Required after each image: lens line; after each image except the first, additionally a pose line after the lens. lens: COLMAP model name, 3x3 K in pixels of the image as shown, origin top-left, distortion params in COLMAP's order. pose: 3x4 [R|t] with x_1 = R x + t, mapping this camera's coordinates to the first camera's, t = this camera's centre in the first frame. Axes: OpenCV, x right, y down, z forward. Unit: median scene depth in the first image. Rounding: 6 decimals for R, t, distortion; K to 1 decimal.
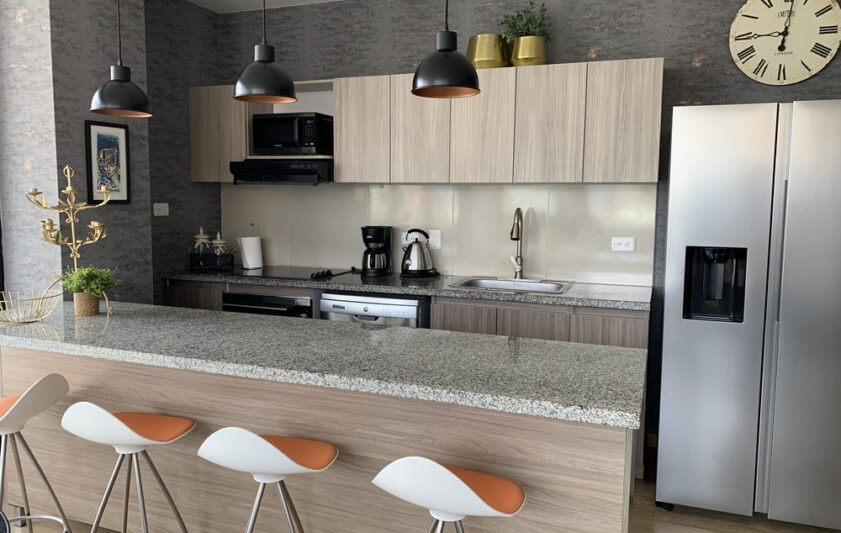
lens RADIAL K [[639.3, 0, 421.7], [0, 639.3, 271.0], [0, 0, 1]] dist [0.049039, -0.053741]
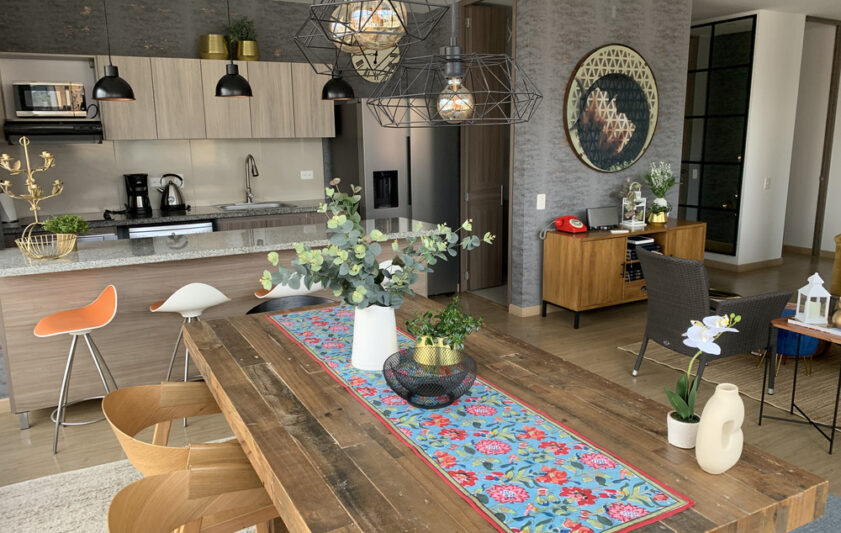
lens RADIAL K [[639.3, 0, 419.4], [0, 639.3, 264.5], [0, 0, 1]] dist [0.049039, -0.053741]
pose [[0.660880, -0.169931, 0.731000, -0.718224], [0.107428, 0.985418, 0.131950, -0.001045], [-0.742763, -0.008673, 0.669498, -0.300607]]
